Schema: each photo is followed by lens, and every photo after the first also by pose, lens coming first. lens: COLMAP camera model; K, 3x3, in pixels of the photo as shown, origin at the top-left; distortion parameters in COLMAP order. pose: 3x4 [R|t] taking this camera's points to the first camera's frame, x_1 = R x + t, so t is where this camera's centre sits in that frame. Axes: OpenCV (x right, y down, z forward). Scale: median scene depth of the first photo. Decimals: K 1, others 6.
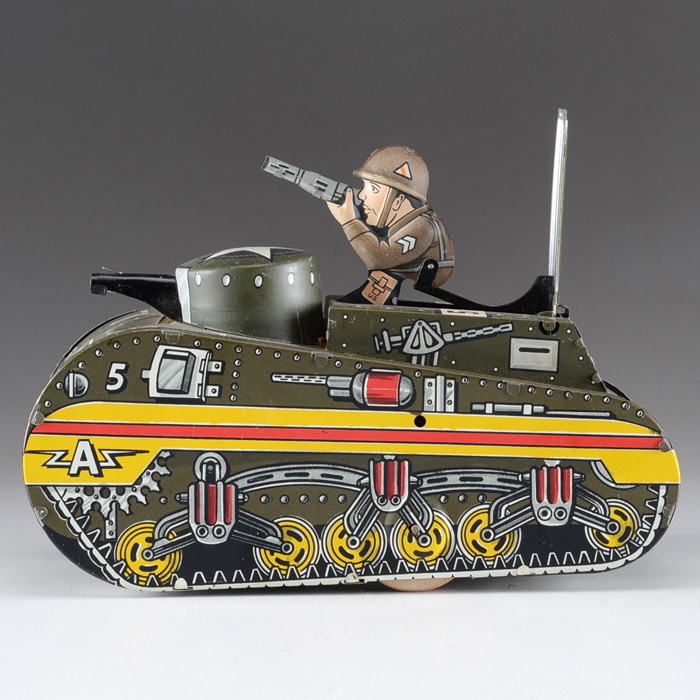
lens RADIAL K [[1988.9, 0, 350.0], [0, 1988.9, 350.0], [0, 0, 1]] dist [-0.311303, -0.302054]
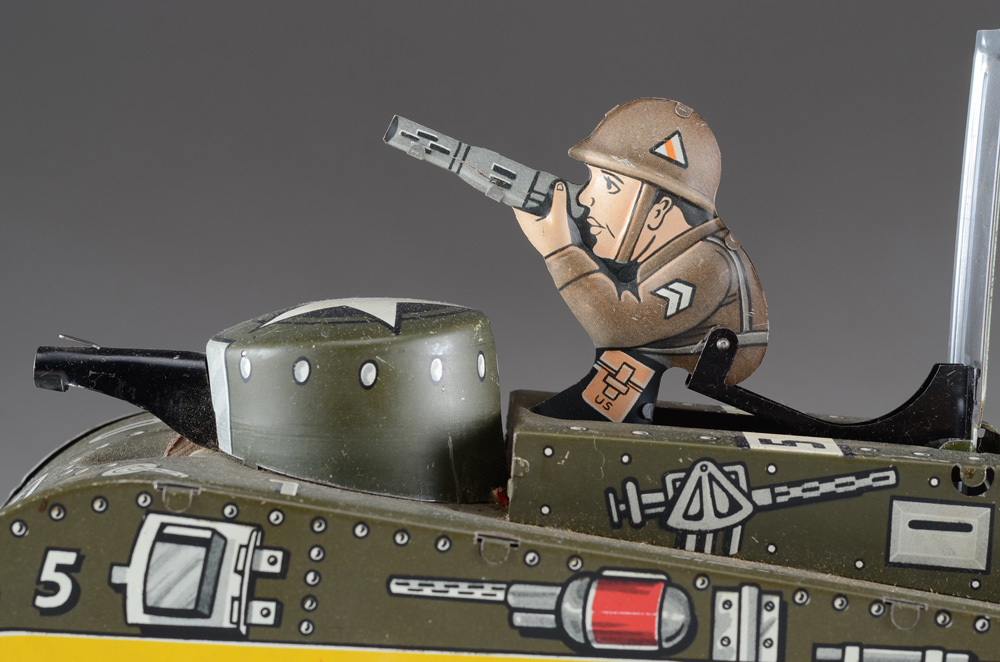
lens RADIAL K [[2989.4, 0, 500.0], [0, 2989.4, 331.0], [0, 0, 1]] dist [-0.296124, 0.191391]
pose [[0.999735, 0.014915, -0.017542, -0.001924], [-0.015446, 0.999416, -0.030495, -0.024797], [0.017077, 0.030758, 0.999381, 0.293949]]
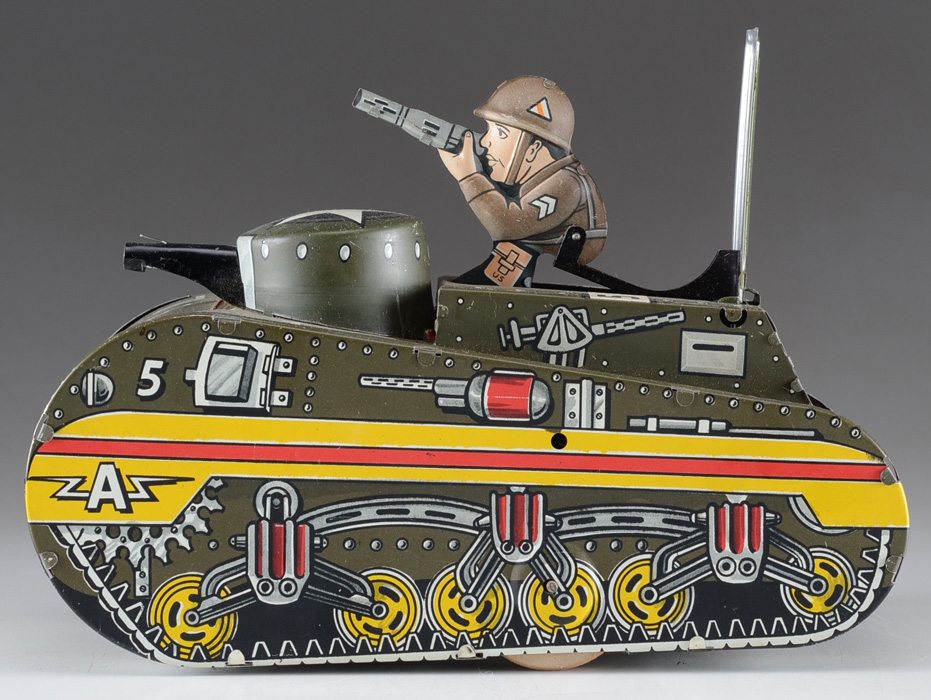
lens RADIAL K [[2451.4, 0, 465.5], [0, 2451.4, 350.0], [0, 0, 1]] dist [-0.265680, -0.044884]
pose [[0.999954, 0.006891, -0.006724, 0.006106], [-0.006922, 0.999965, -0.004621, 0.006218], [0.006692, 0.004667, 0.999967, 0.082838]]
